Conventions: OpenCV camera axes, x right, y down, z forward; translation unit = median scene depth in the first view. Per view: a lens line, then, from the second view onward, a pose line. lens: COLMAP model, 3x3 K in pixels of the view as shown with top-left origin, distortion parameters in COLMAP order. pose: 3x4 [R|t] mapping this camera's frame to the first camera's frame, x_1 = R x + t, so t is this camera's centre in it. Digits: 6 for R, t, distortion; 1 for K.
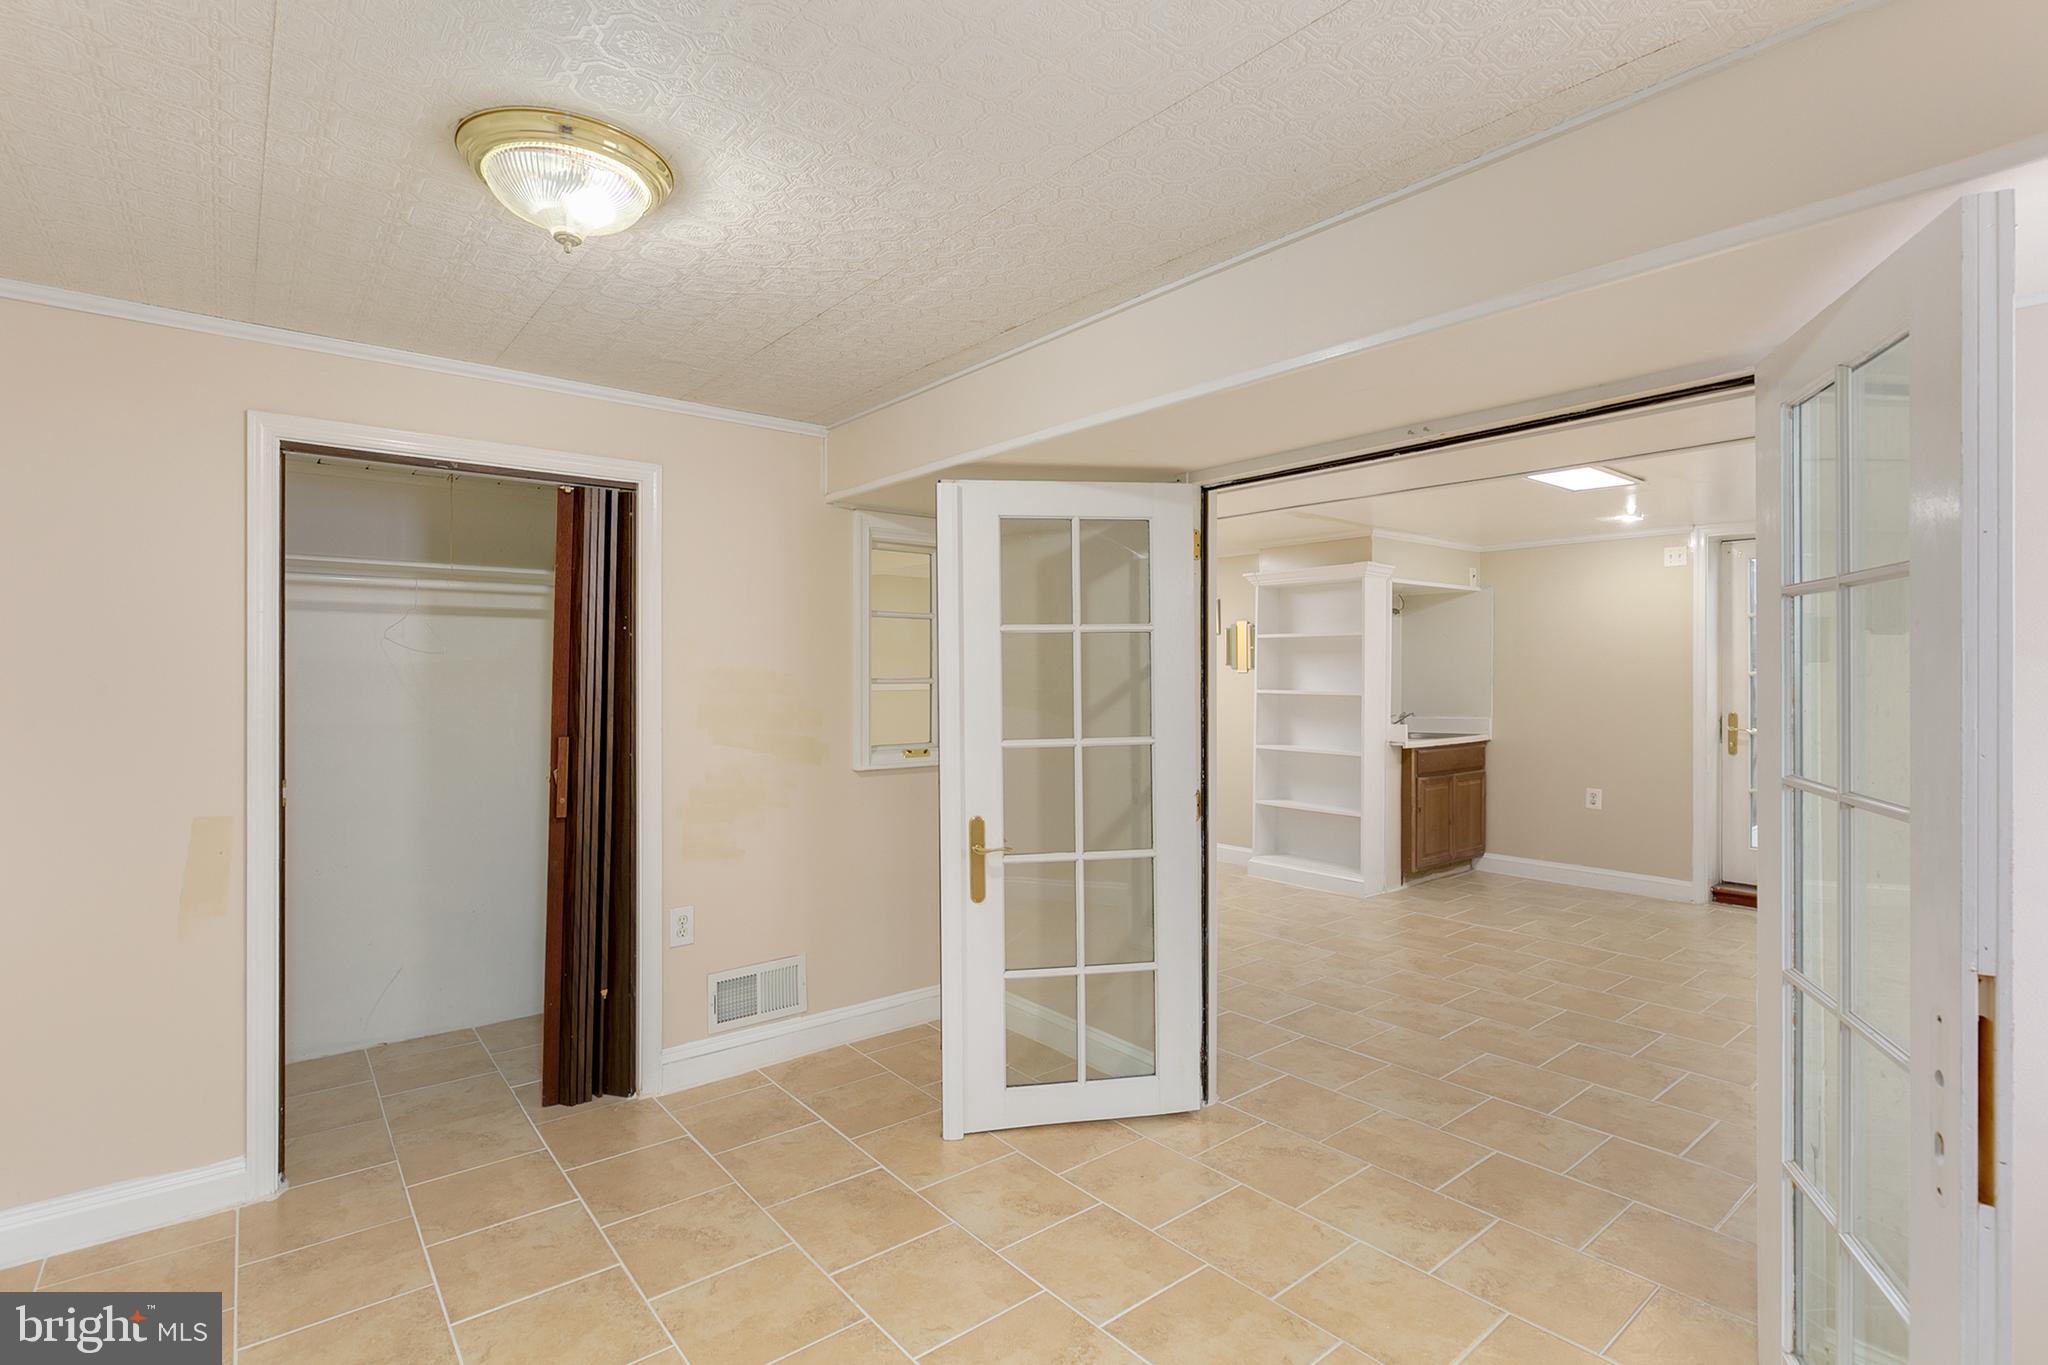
lens RADIAL K [[969.0, 0, 1017.9], [0, 969.0, 667.2], [0, 0, 1]] dist [0.000097, 0.000157]
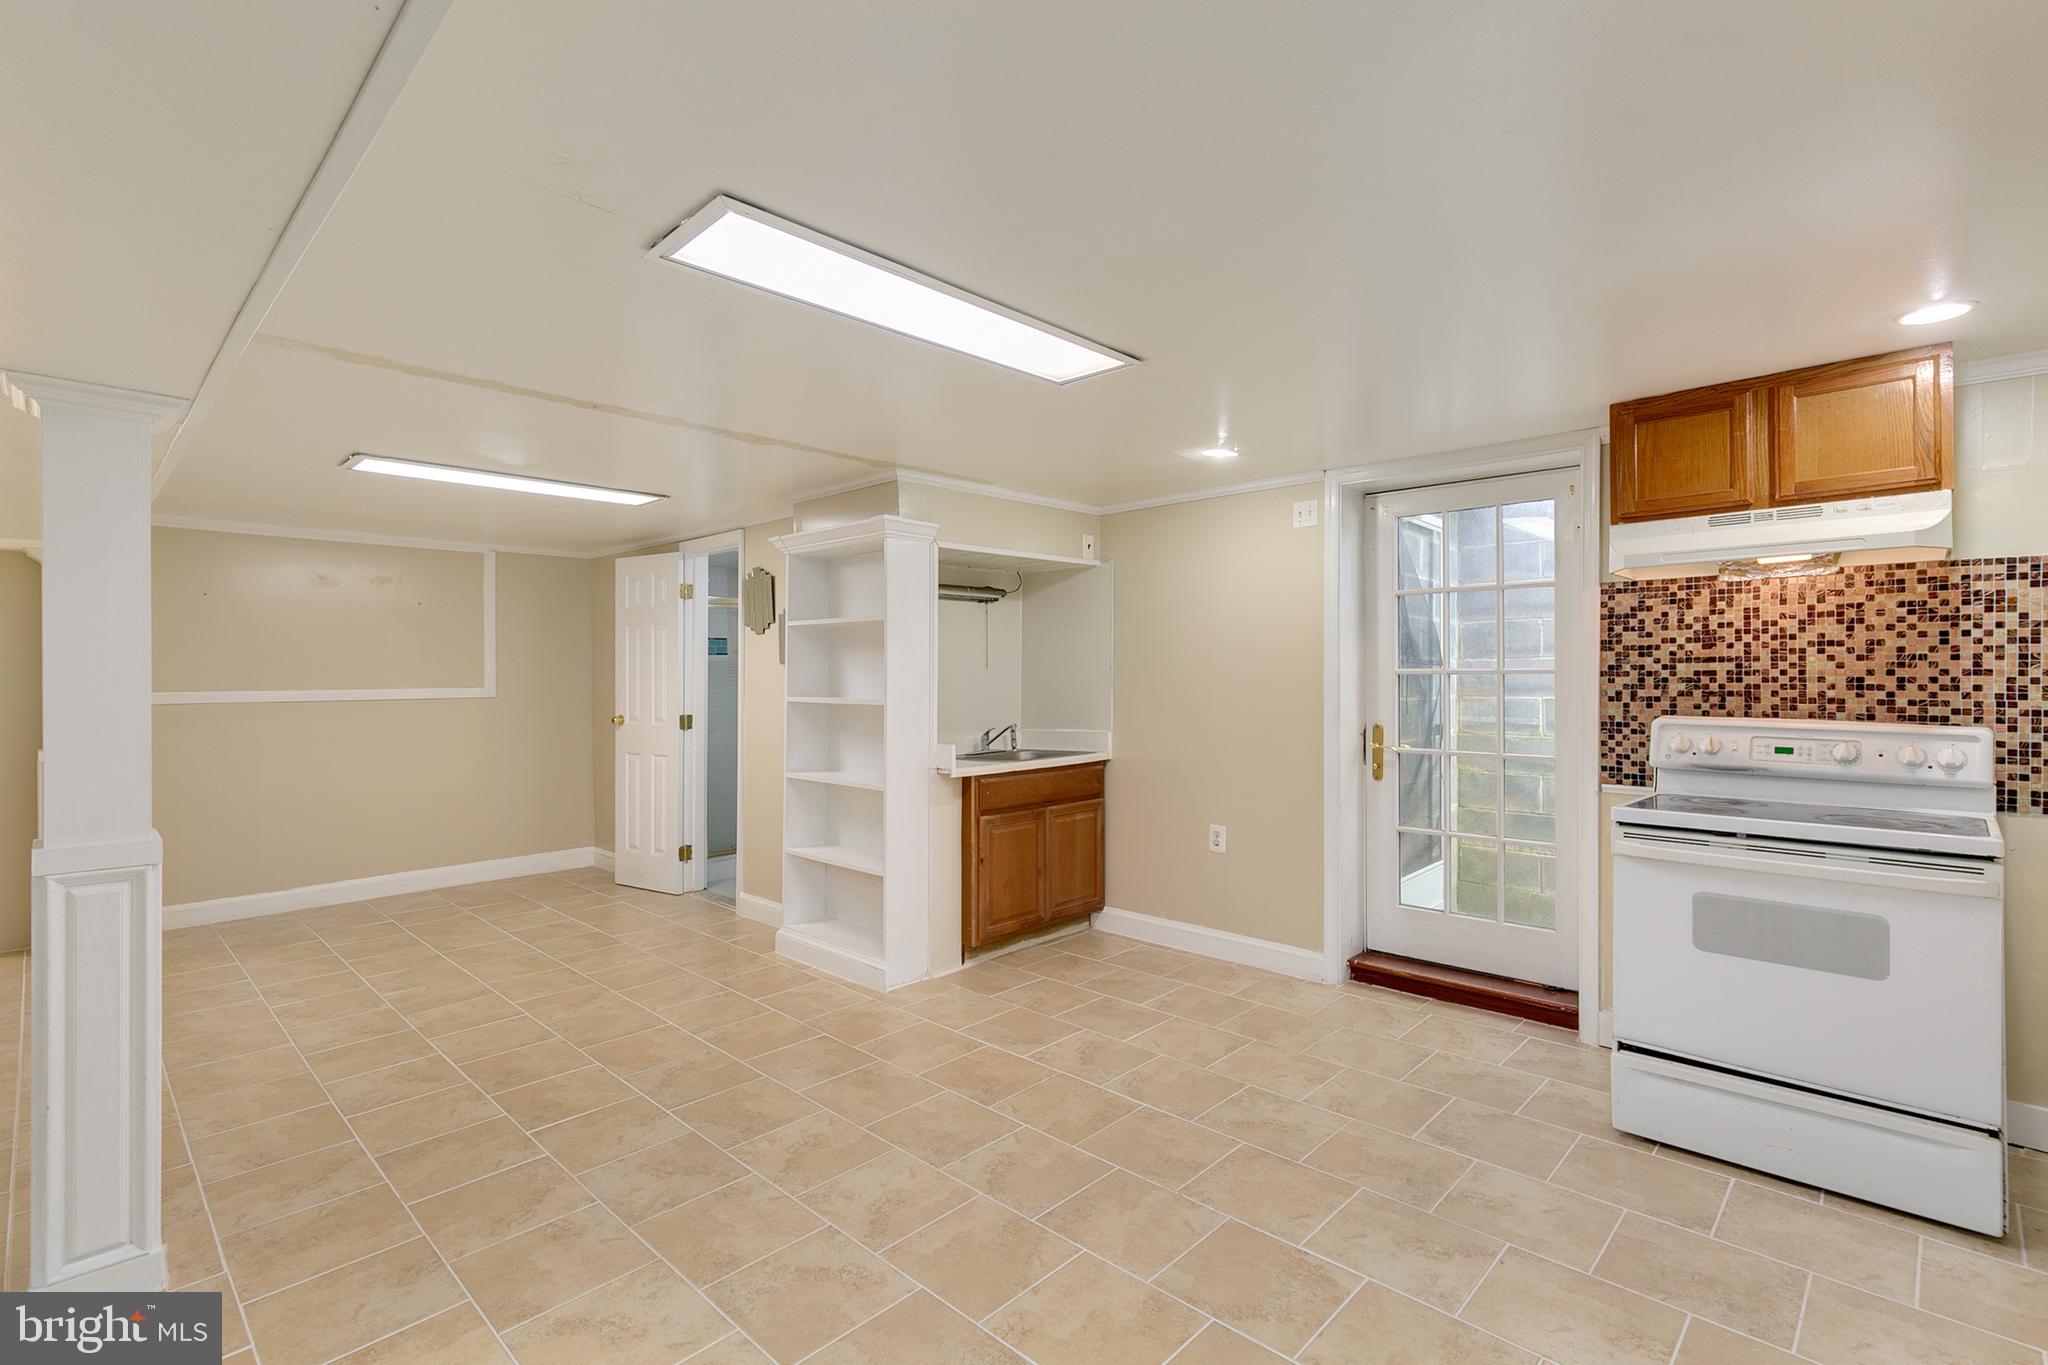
lens RADIAL K [[933.2, 0, 1013.8], [0, 933.2, 673.4], [0, 0, 1]] dist [0.007557, -0.000146]
pose [[0.993471, -0.005175, 0.113964, 0.369171], [0.004499, 0.999971, 0.006183, 0.002244], [-0.113993, -0.005630, 0.993466, 0.309464]]
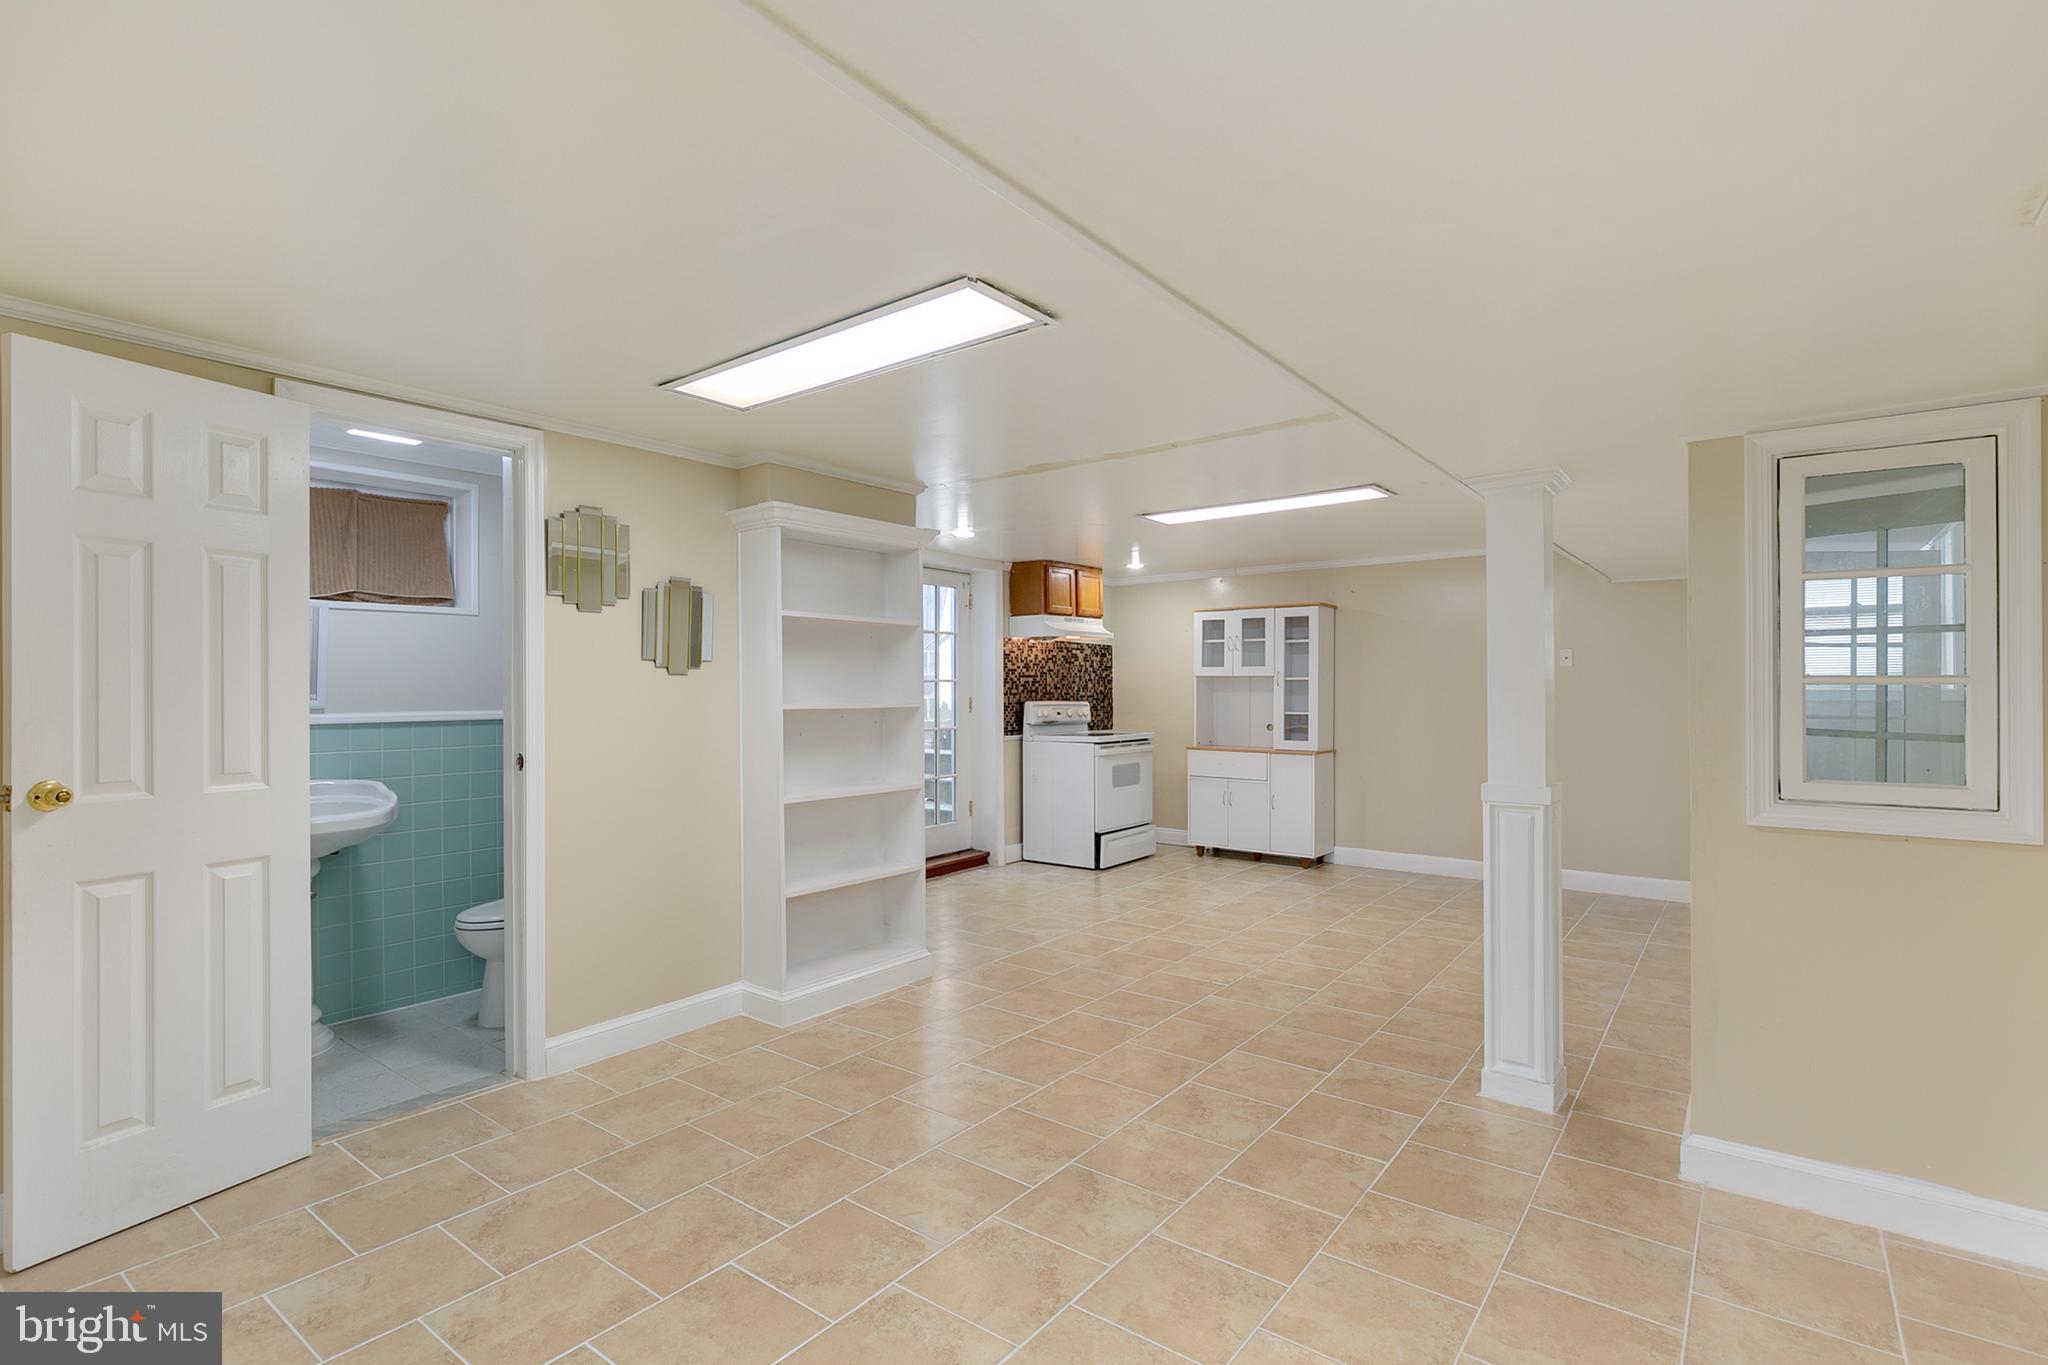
lens RADIAL K [[969.0, 0, 1017.9], [0, 969.0, 667.2], [0, 0, 1]] dist [0.000097, 0.000157]
pose [[-0.225149, 0.021274, 0.974092, -0.388039], [-0.003443, 0.999738, -0.022630, 0.016094], [-0.974318, -0.008449, -0.225017, 1.087104]]
